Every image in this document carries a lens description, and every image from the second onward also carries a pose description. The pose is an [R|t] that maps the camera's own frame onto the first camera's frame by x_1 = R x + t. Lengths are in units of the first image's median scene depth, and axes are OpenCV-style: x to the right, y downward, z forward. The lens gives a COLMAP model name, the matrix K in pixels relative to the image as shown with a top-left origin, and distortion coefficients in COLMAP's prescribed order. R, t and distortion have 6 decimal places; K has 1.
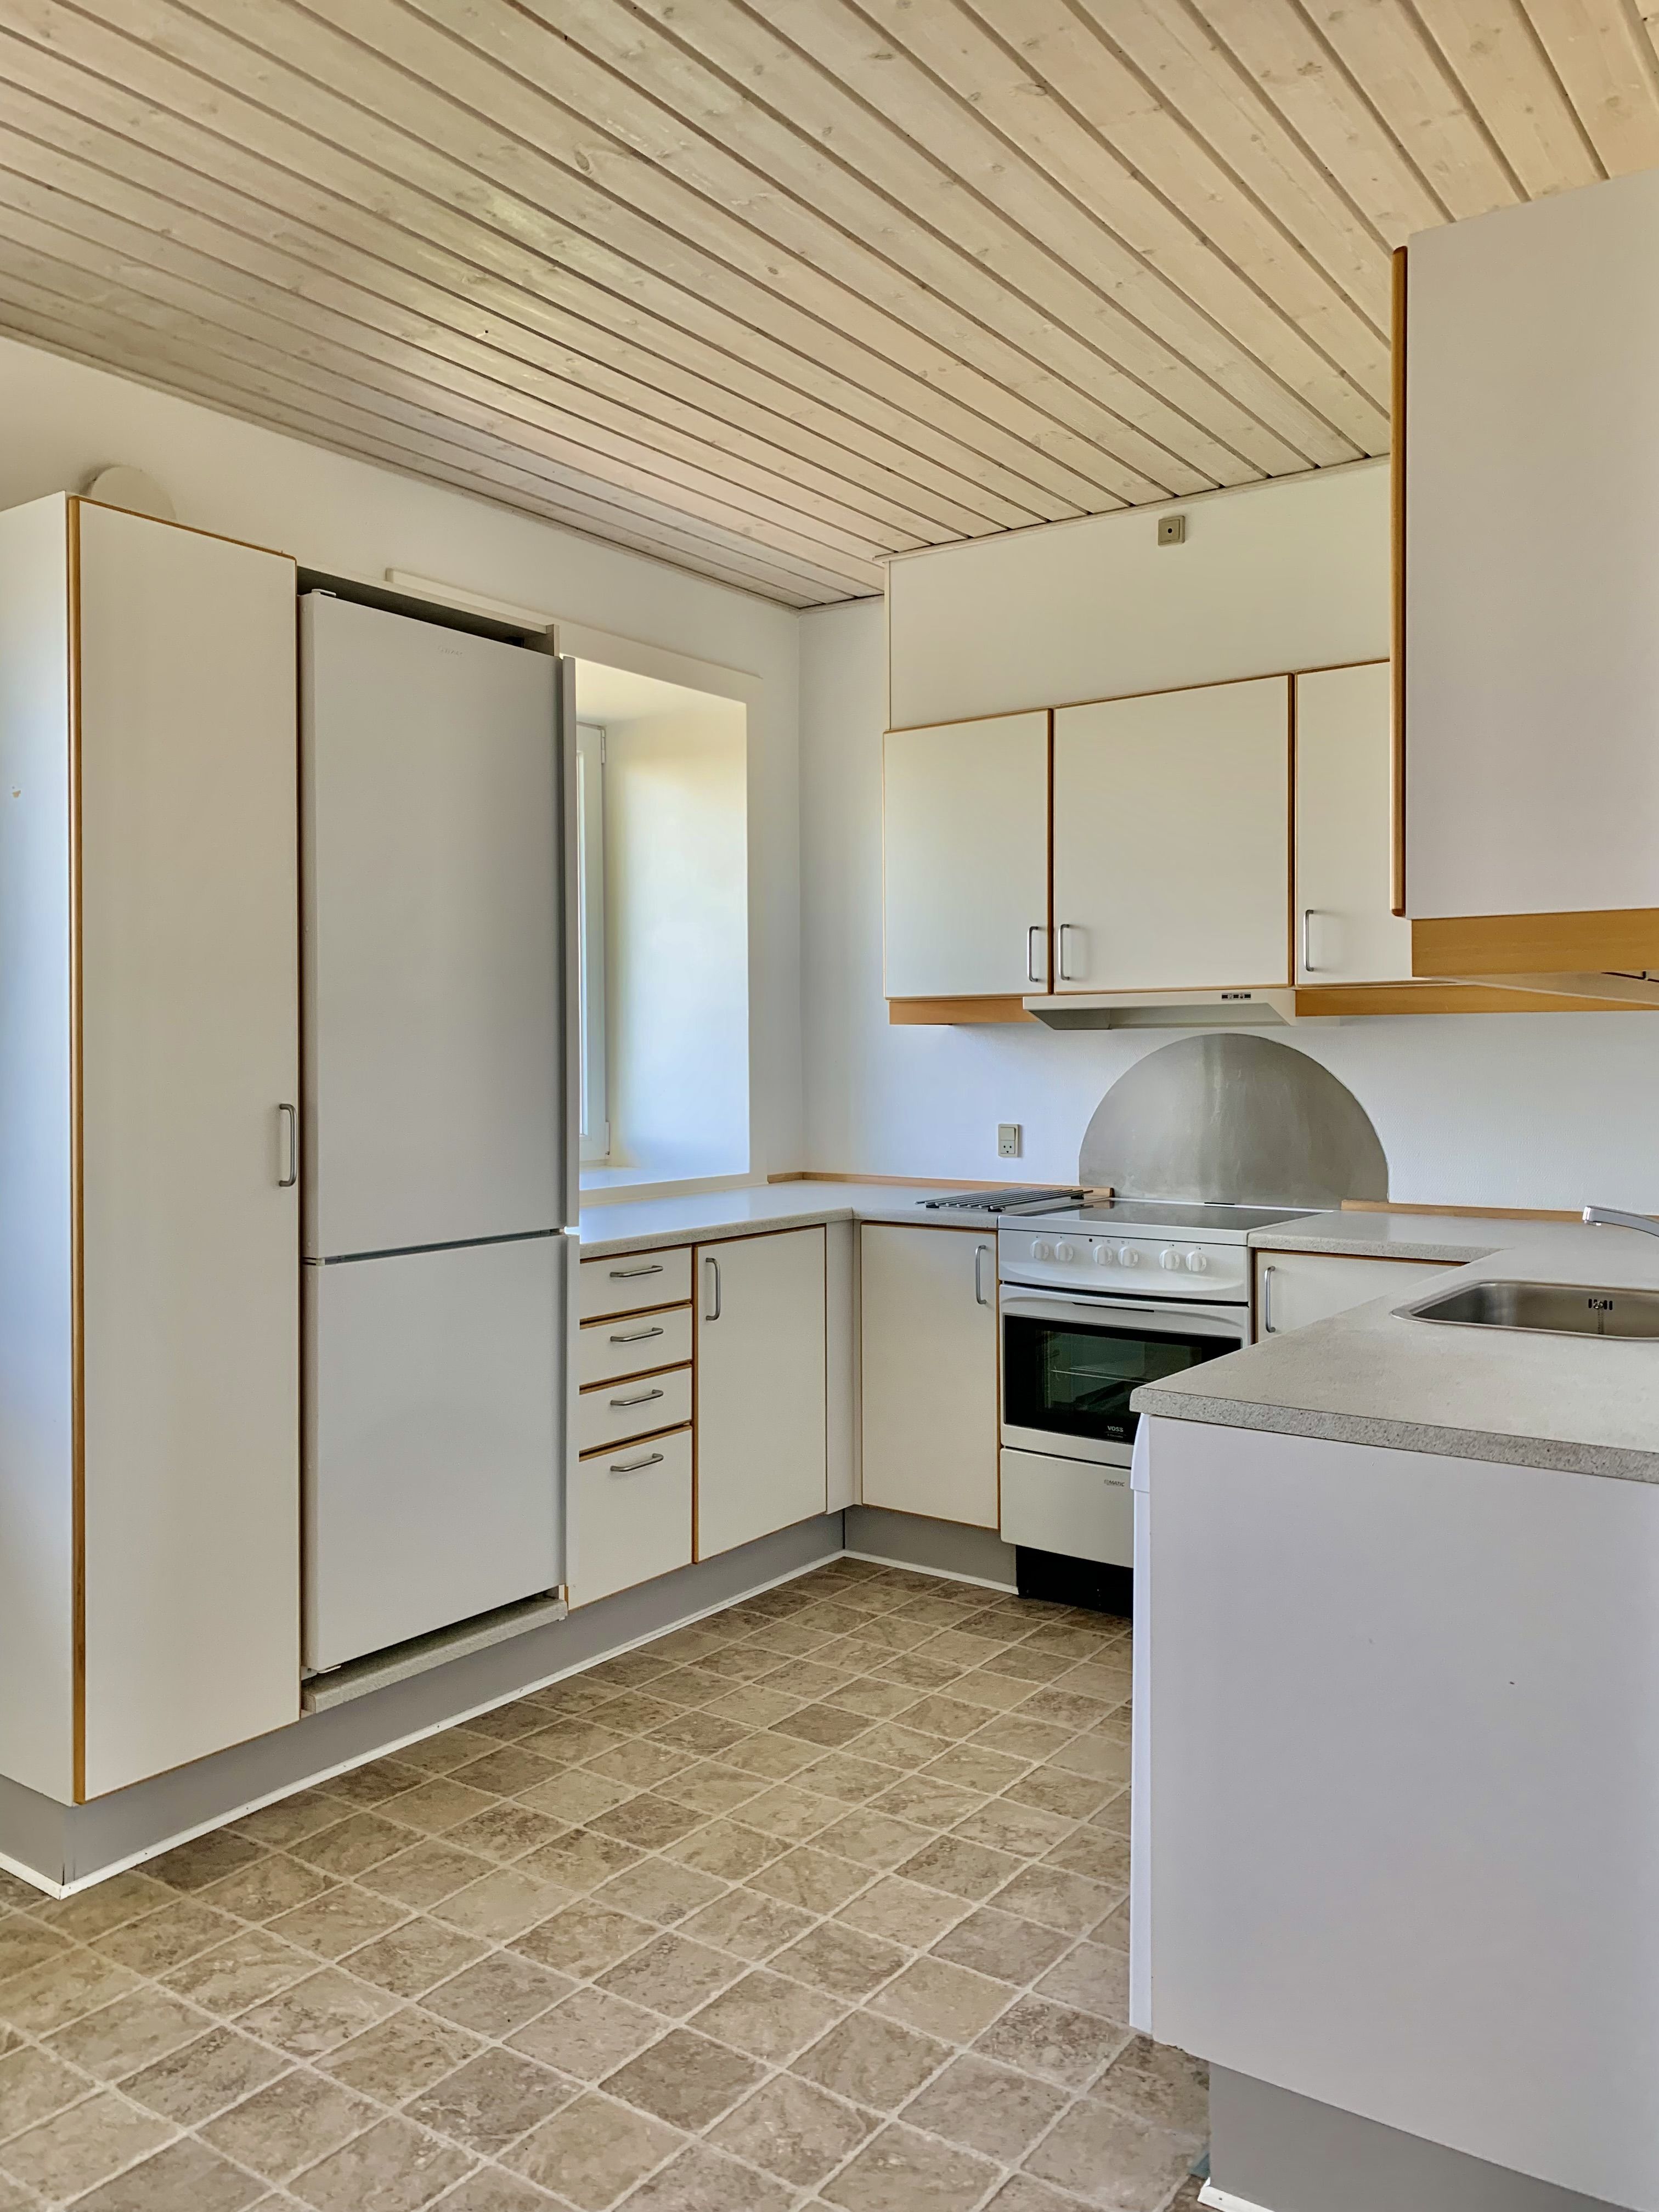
lens RADIAL K [[1709.4, 0, 831.0], [0, 1709.4, 1101.7], [0, 0, 1]] dist [0.042284, -0.011834]
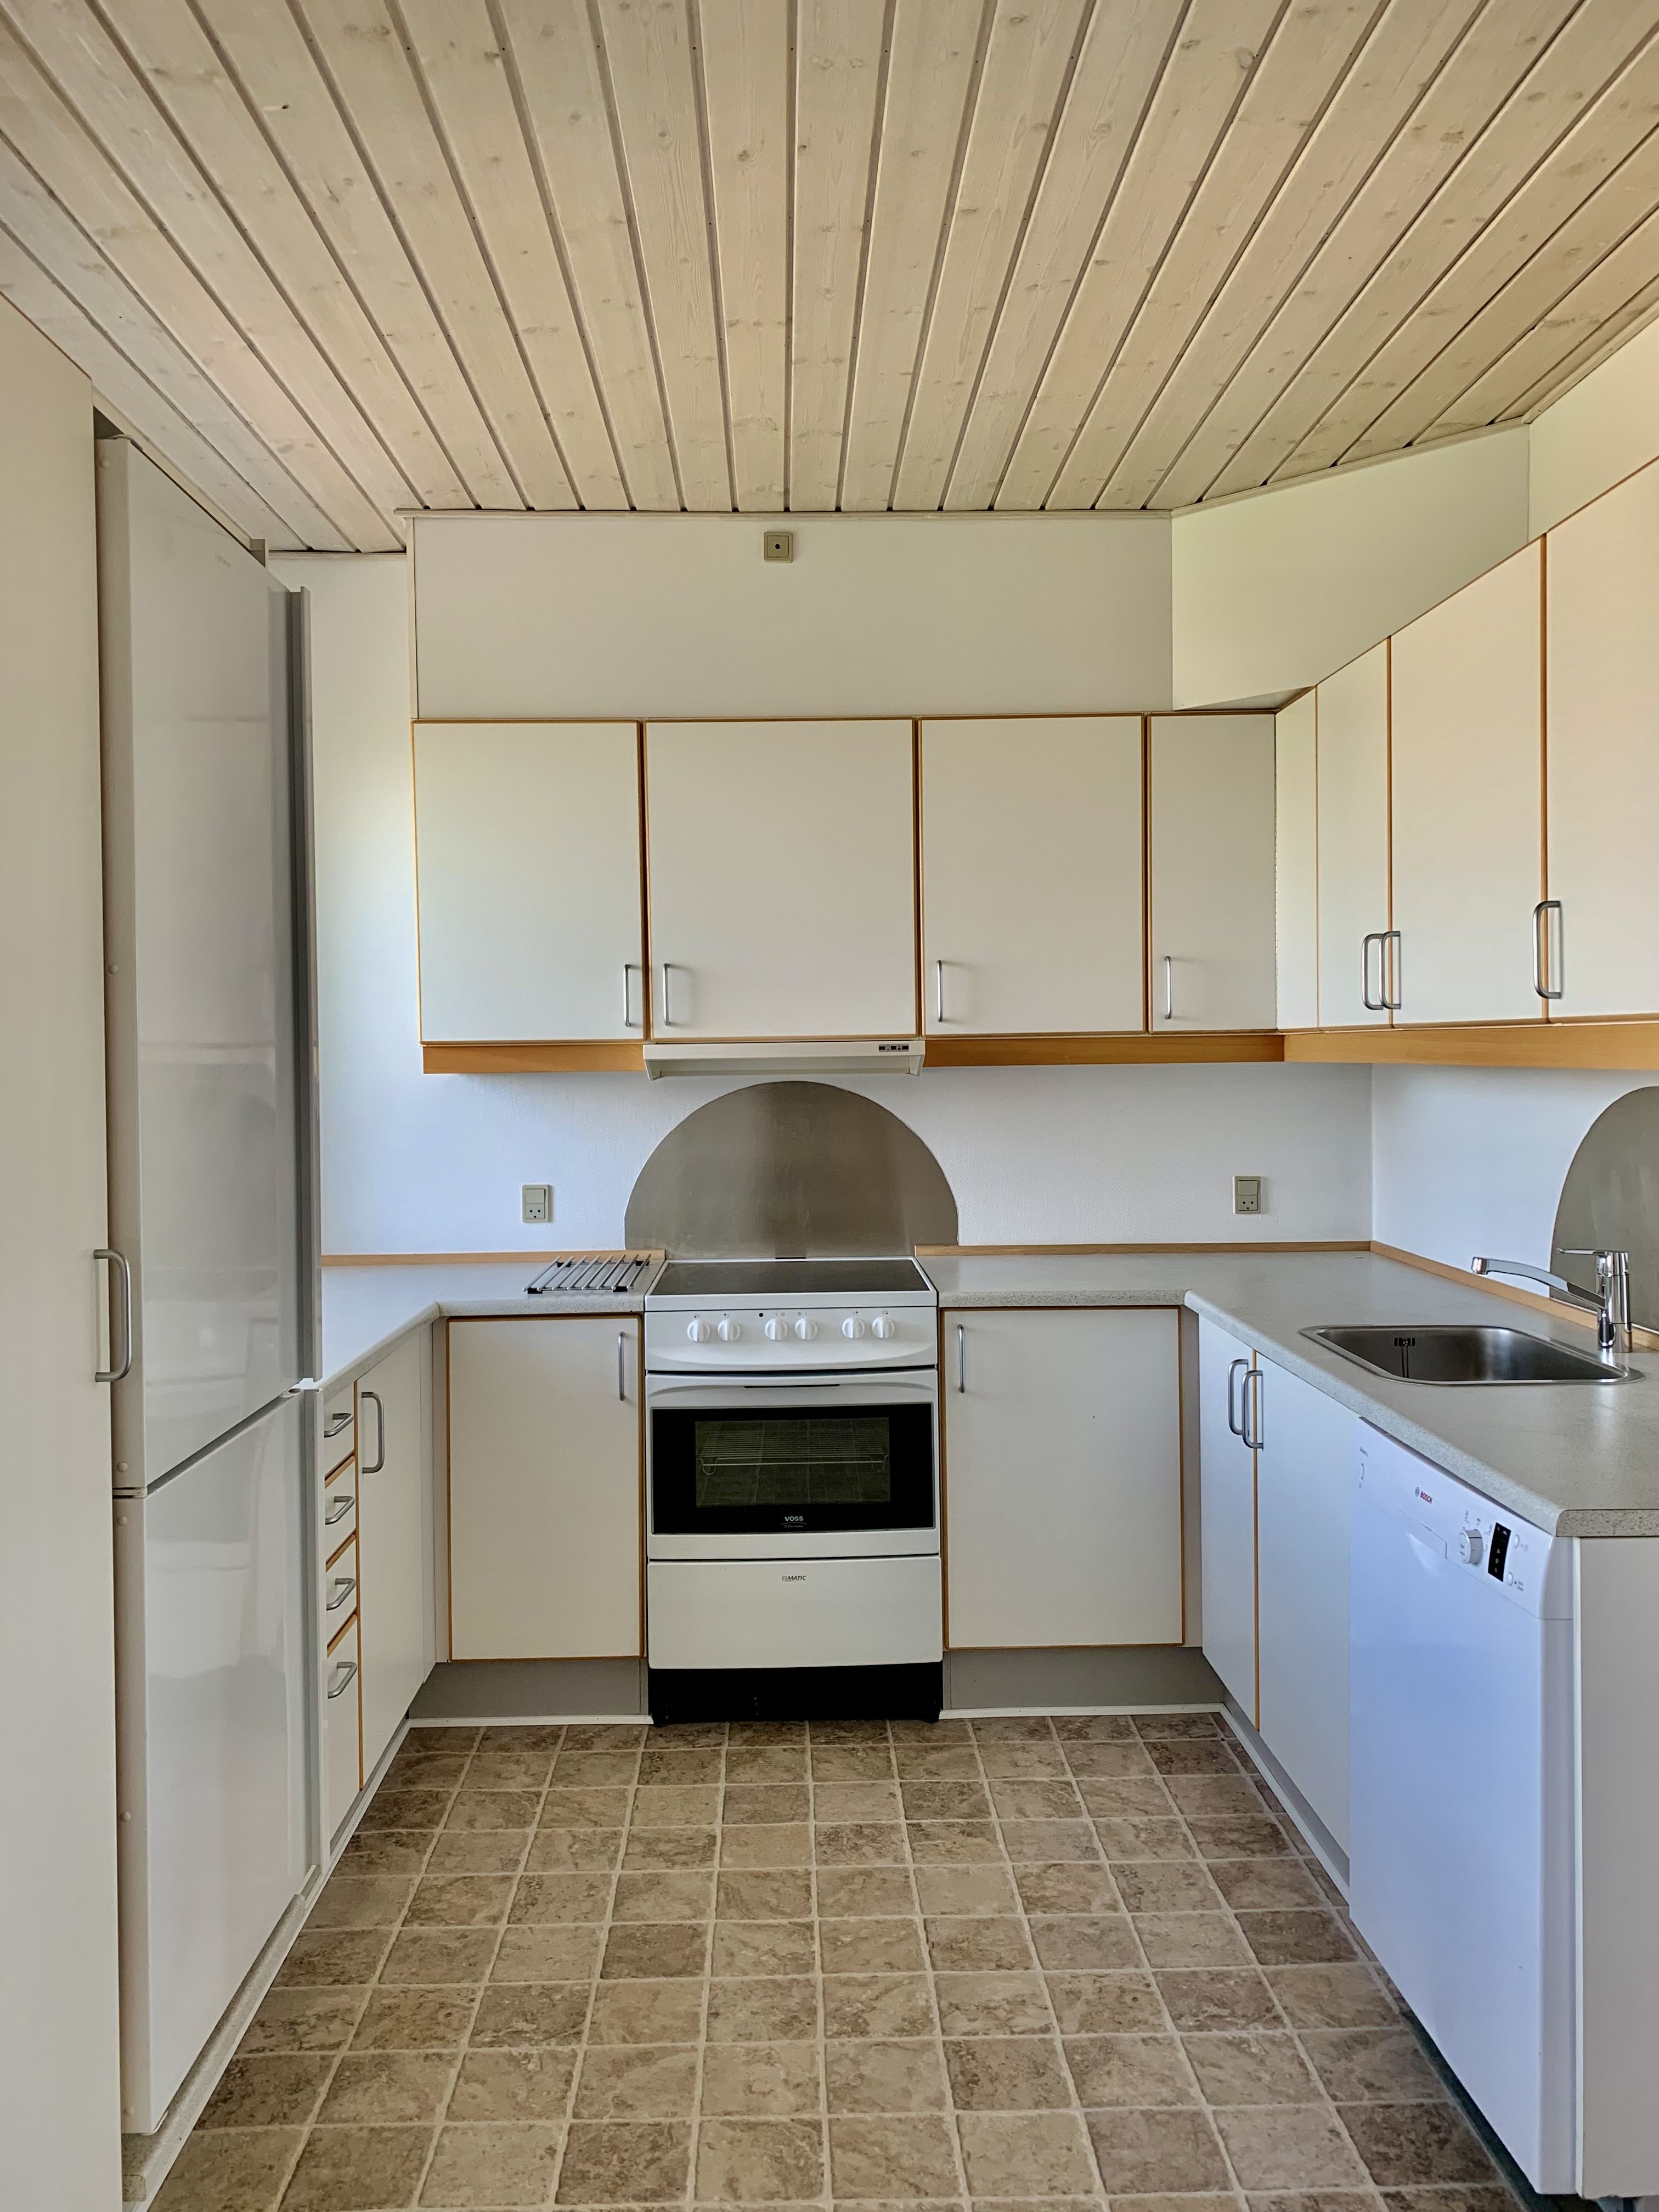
lens RADIAL K [[1709.4, 0, 828.8], [0, 1709.4, 1103.4], [0, 0, 1]] dist [0.042284, -0.011834]
pose [[0.803372, -0.026604, 0.594882, -0.357826], [0.027926, 0.999586, 0.006989, -0.037066], [-0.594822, 0.010998, 0.803782, 0.248191]]
